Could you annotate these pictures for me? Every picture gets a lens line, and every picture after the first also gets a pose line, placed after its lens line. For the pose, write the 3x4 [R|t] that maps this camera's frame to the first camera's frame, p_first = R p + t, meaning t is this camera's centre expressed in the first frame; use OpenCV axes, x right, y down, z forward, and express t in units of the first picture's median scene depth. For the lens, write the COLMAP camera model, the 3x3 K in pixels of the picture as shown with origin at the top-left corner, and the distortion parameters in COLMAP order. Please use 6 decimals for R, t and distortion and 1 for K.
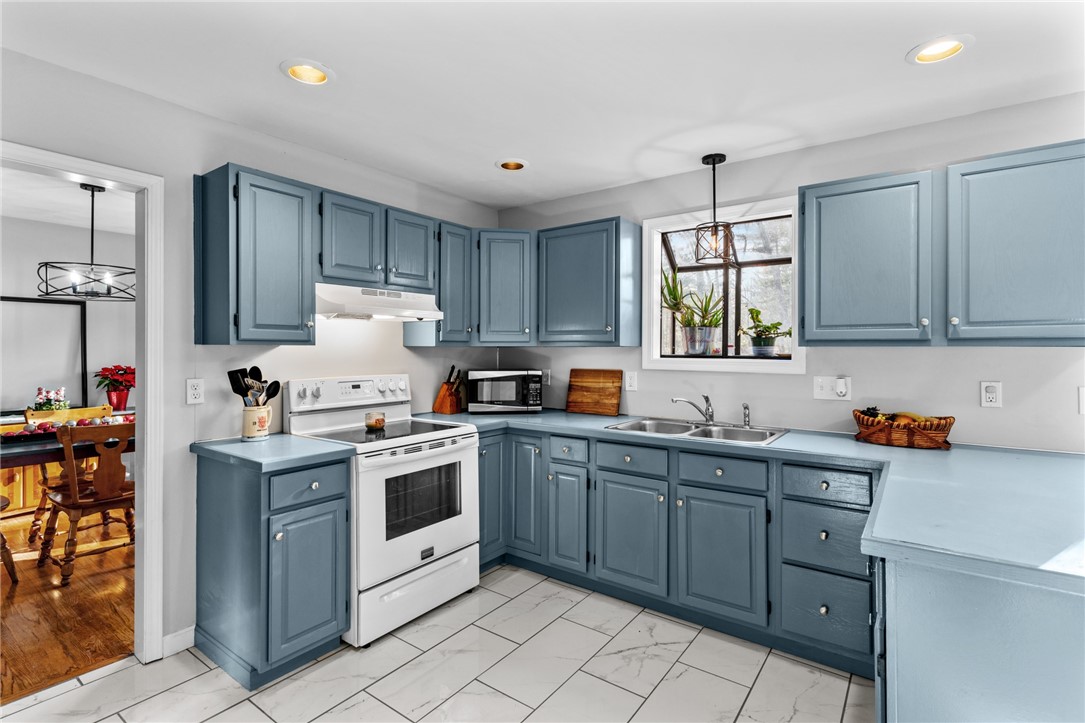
lens RADIAL K [[519.7, 0, 539.8], [0, 519.7, 356.3], [0, 0, 1]] dist [0.002948, 0.000040]
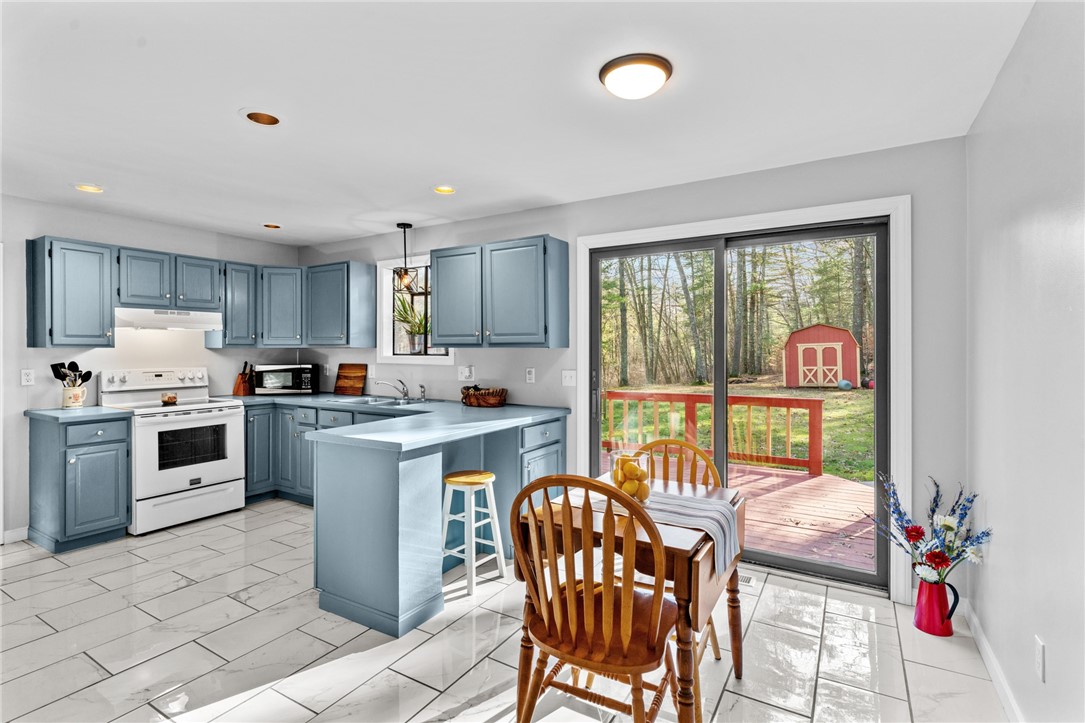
lens RADIAL K [[519.7, 0, 539.8], [0, 519.7, 356.3], [0, 0, 1]] dist [0.002948, 0.000040]
pose [[0.996348, -0.004255, 0.085278, 0.645522], [0.004275, 0.999991, -0.000042, 0.009178], [-0.085277, 0.000406, 0.996357, -0.605764]]
